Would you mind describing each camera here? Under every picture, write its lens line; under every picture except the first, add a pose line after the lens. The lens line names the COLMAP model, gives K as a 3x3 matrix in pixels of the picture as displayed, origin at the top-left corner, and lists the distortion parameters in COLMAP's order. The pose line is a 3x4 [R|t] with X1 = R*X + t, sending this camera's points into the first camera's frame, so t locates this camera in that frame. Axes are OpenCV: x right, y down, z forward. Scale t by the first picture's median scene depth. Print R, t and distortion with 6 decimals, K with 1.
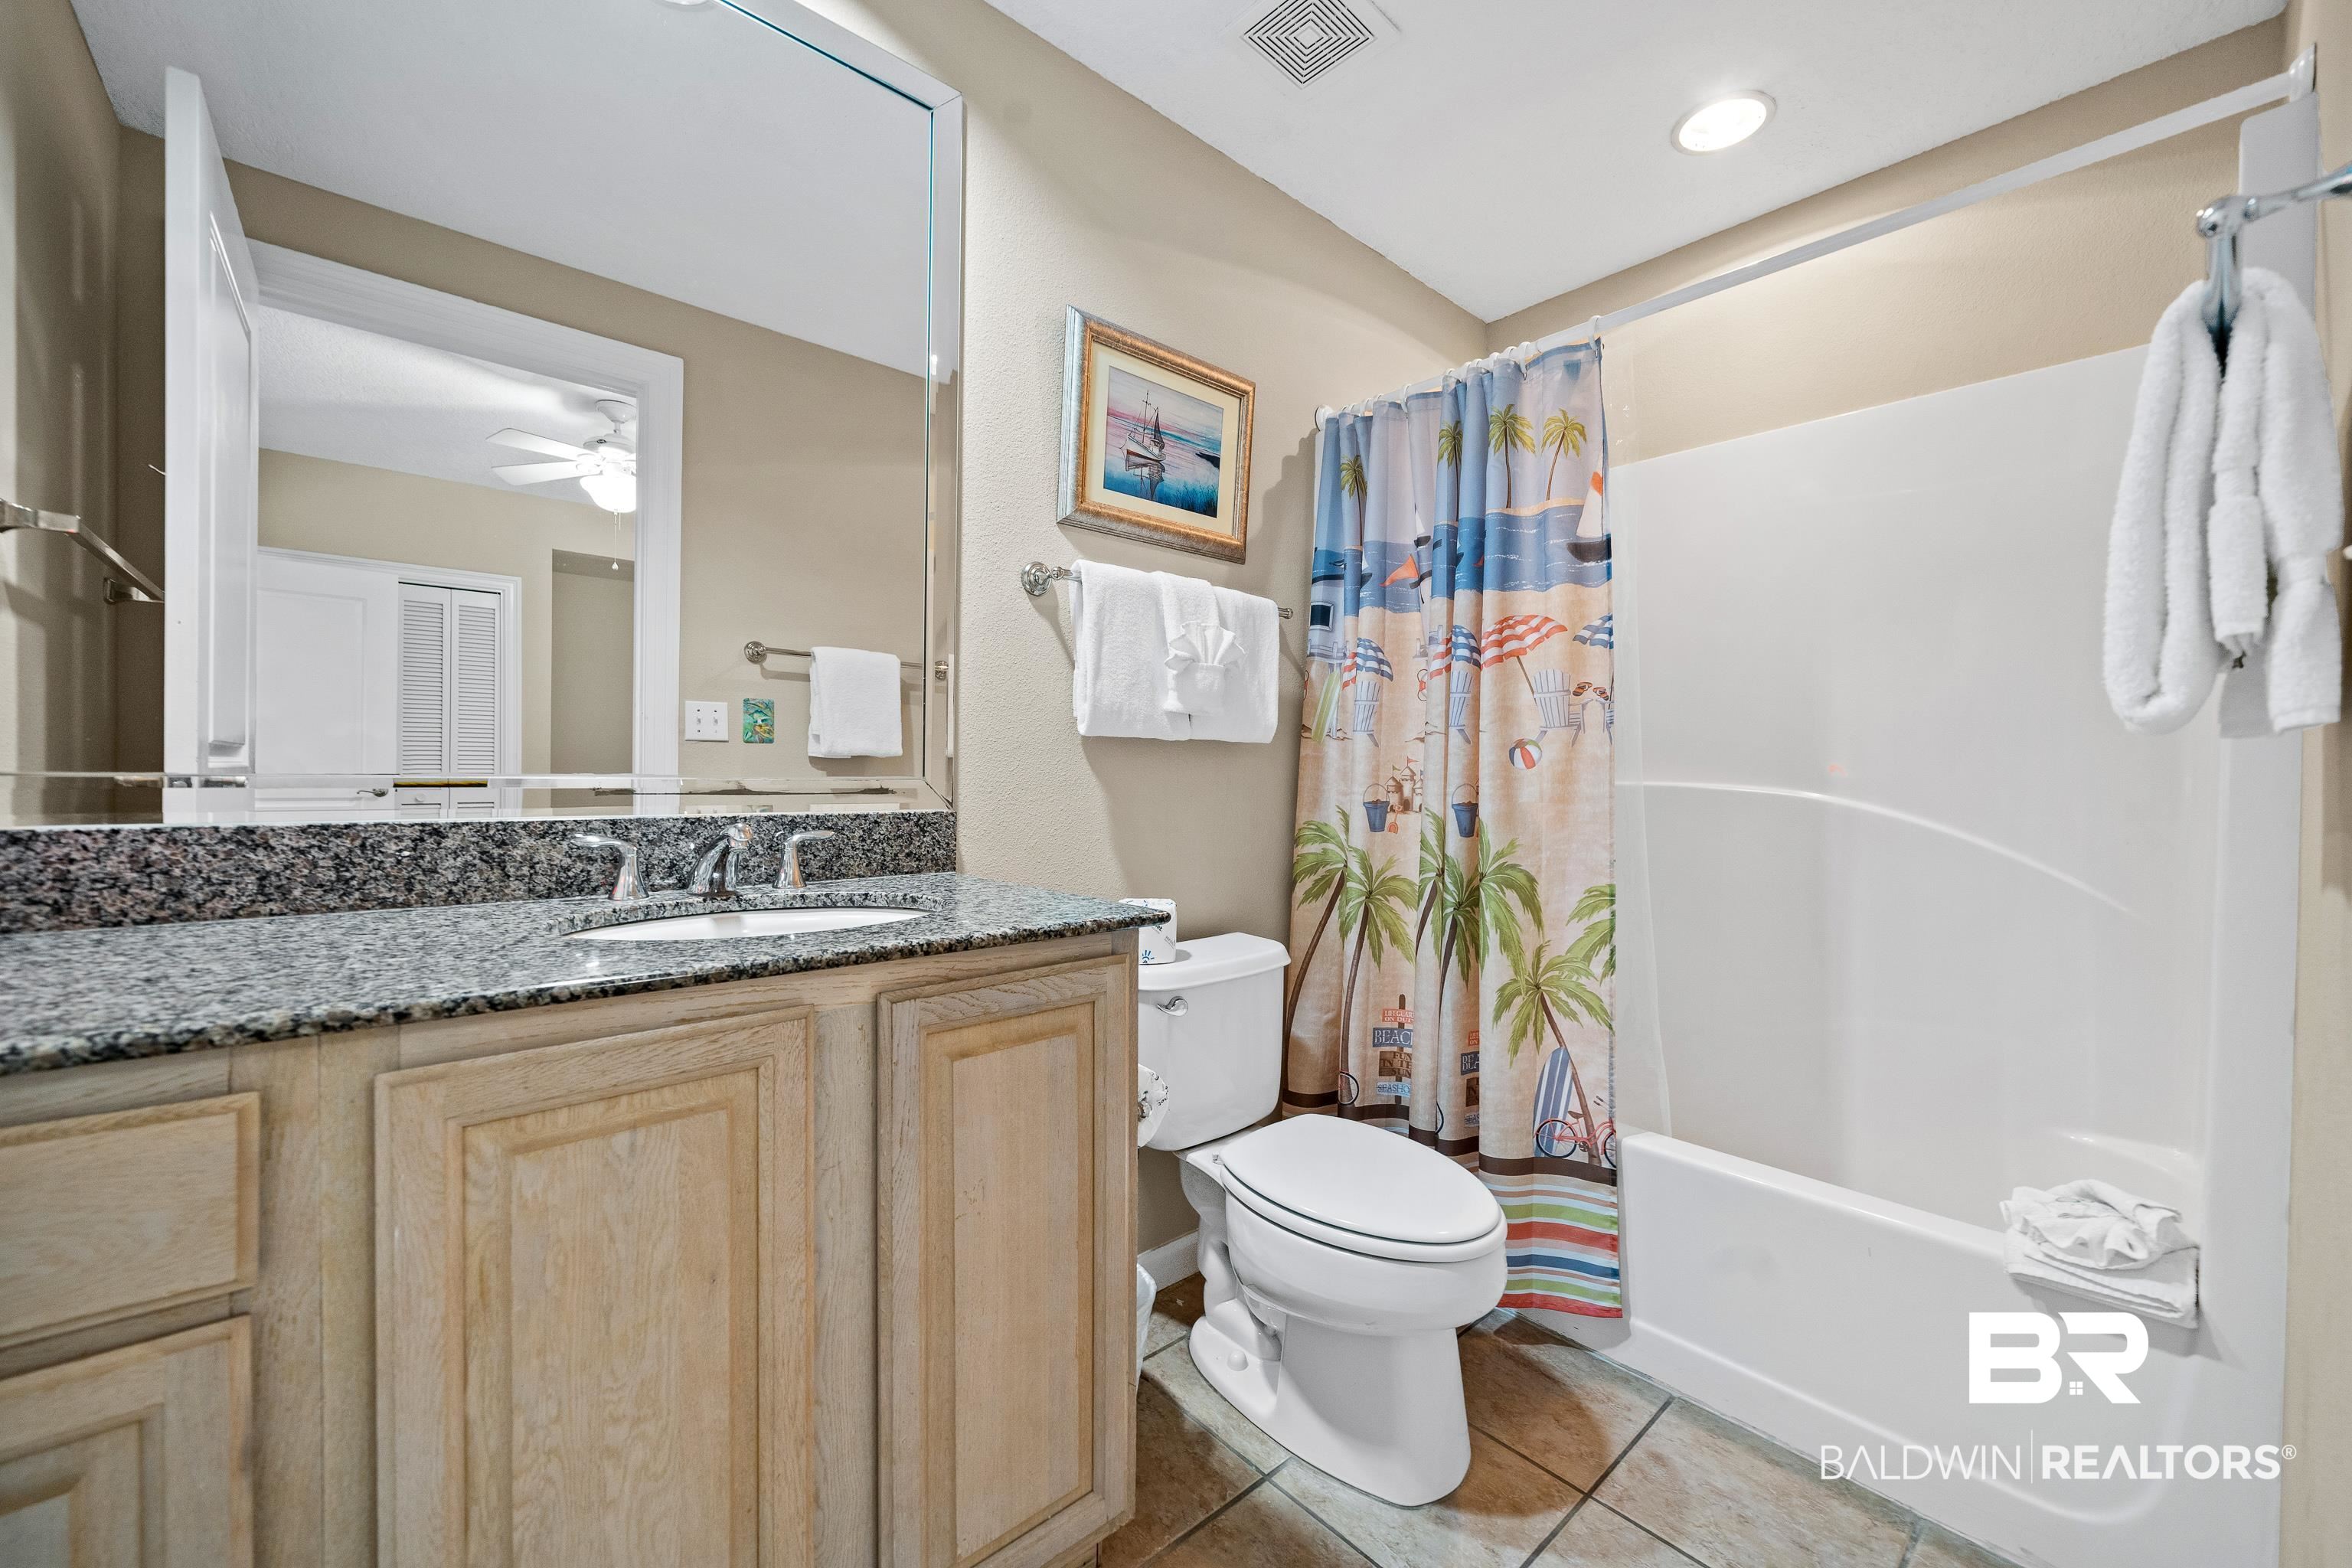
lens RADIAL K [[934.4, 0, 1183.5], [0, 934.4, 768.4], [0, 0, 1]] dist [-0.002355, 0.000282]
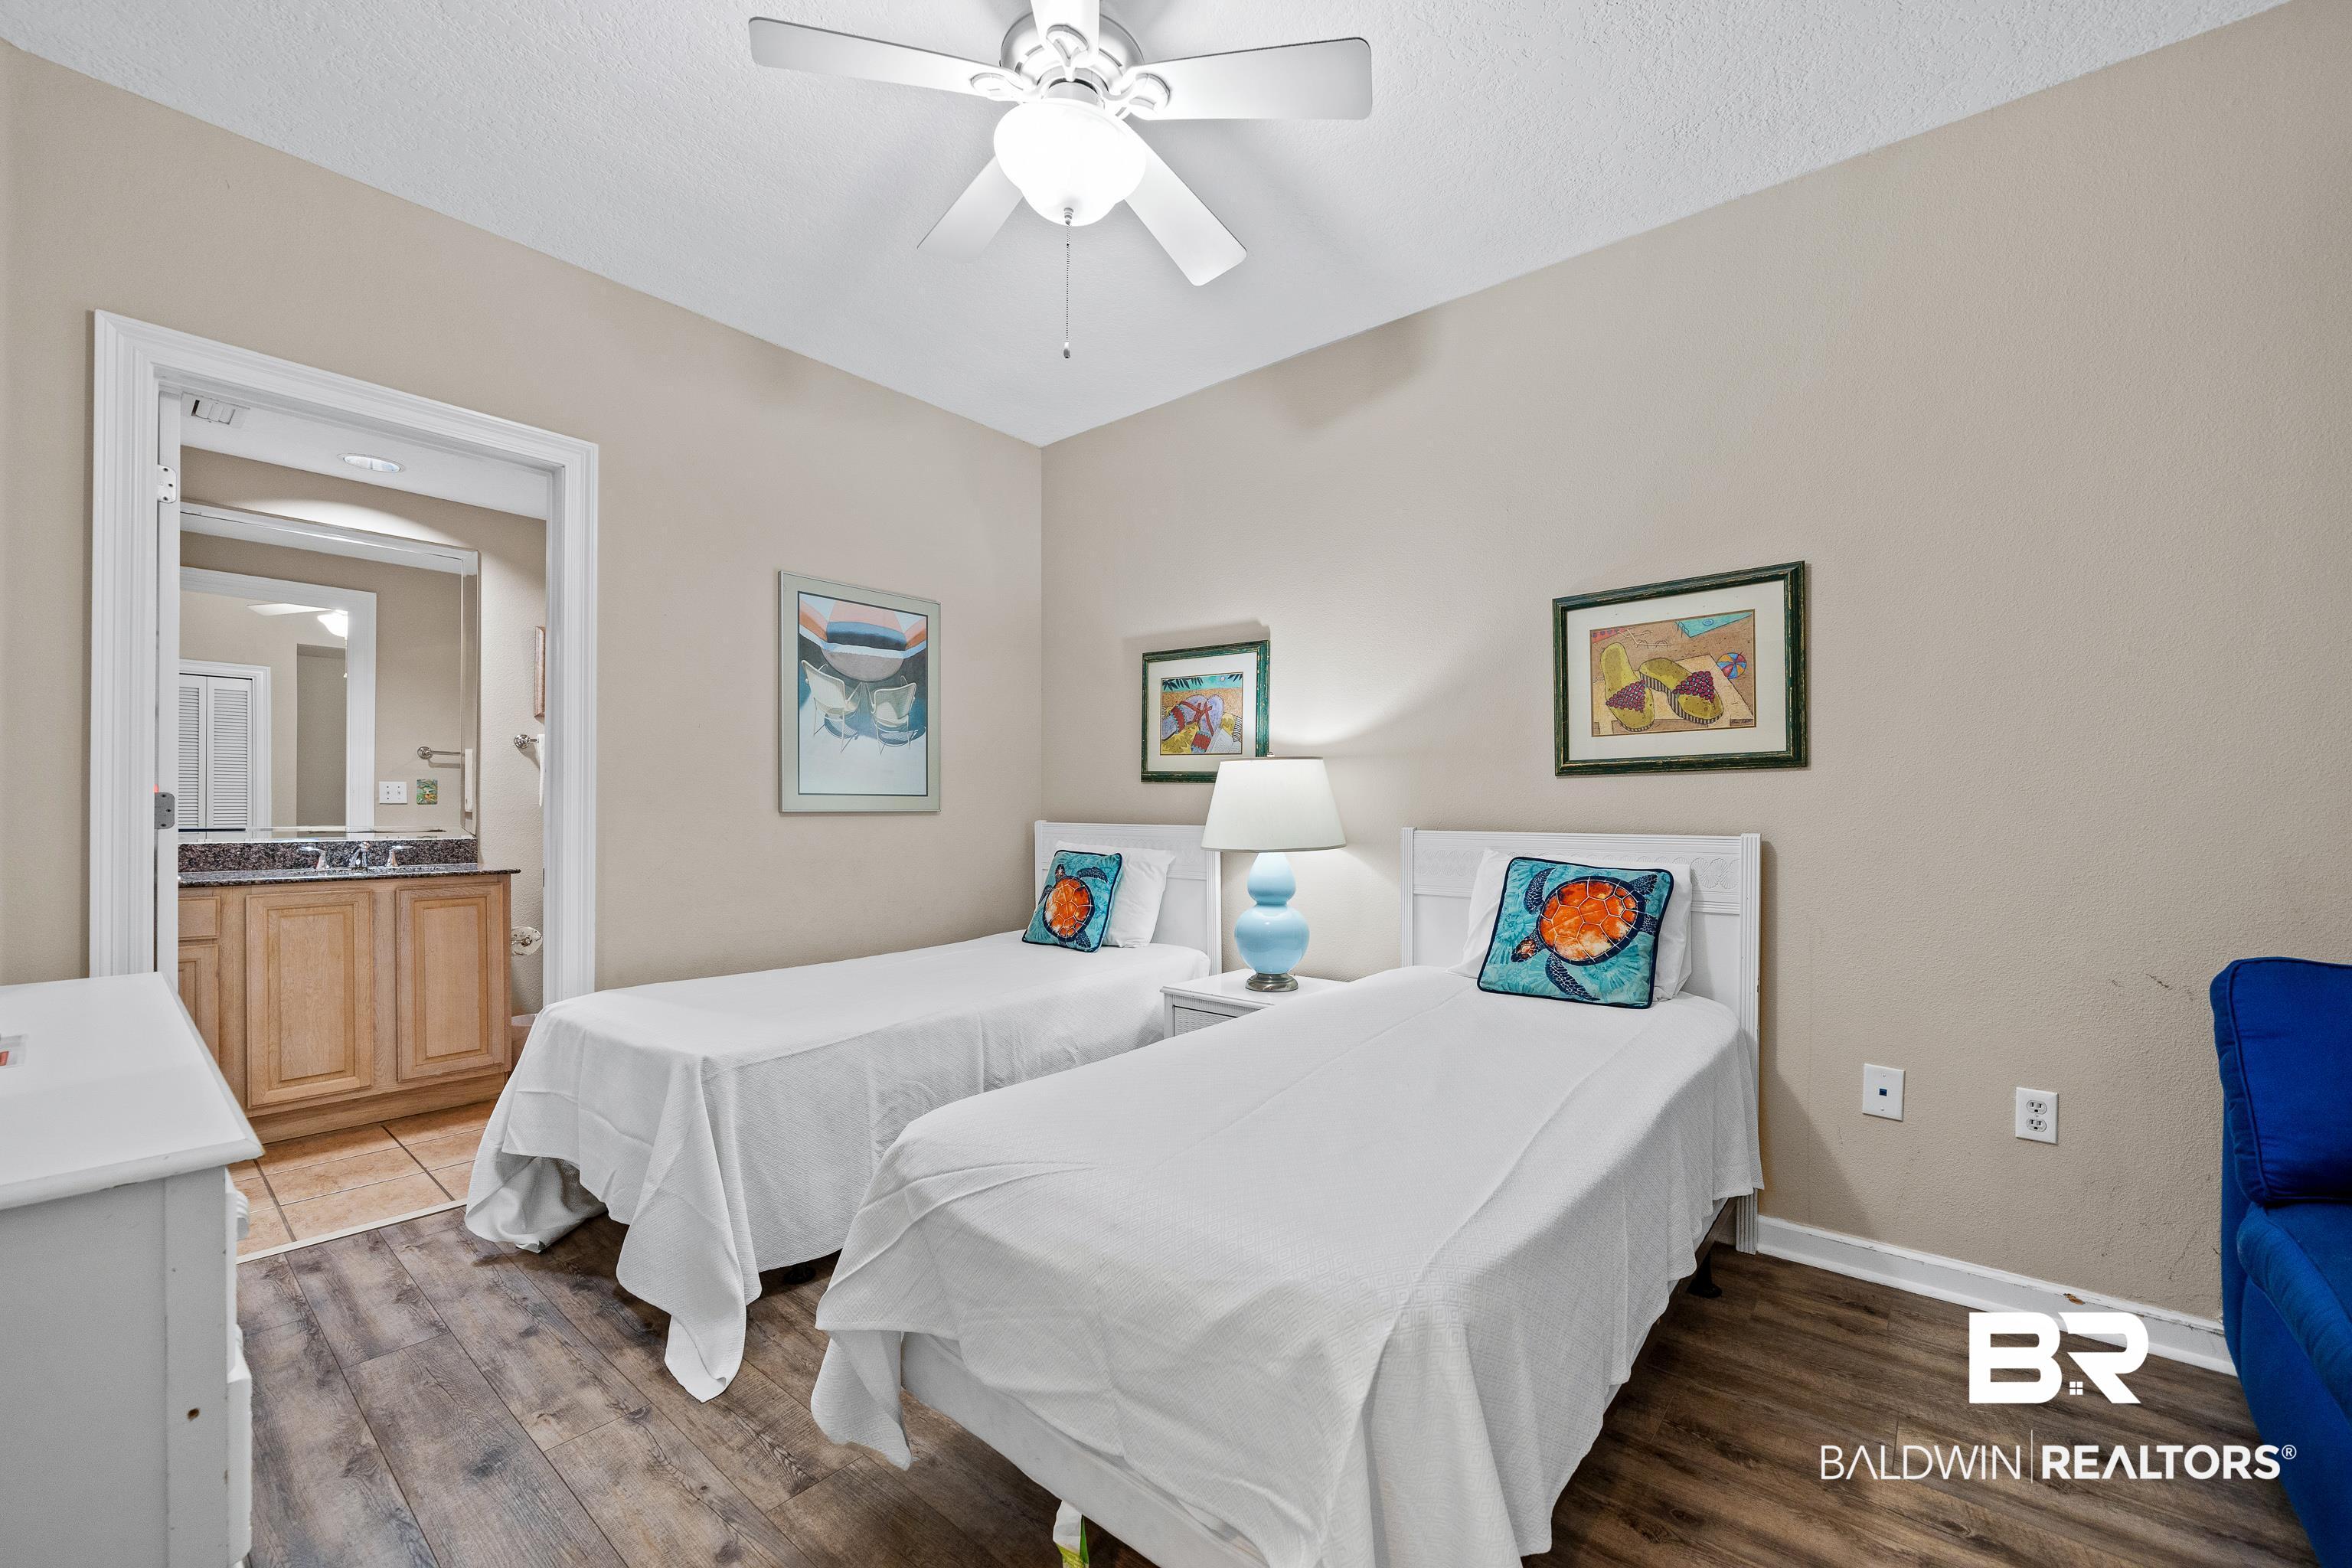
lens RADIAL K [[934.4, 0, 1175.7], [0, 934.4, 798.7], [0, 0, 1]] dist [-0.002355, 0.000282]
pose [[0.987457, -0.002975, 0.157862, 1.209636], [0.003776, 0.999982, -0.004769, -0.042825], [-0.157845, 0.005305, 0.987450, -1.761290]]
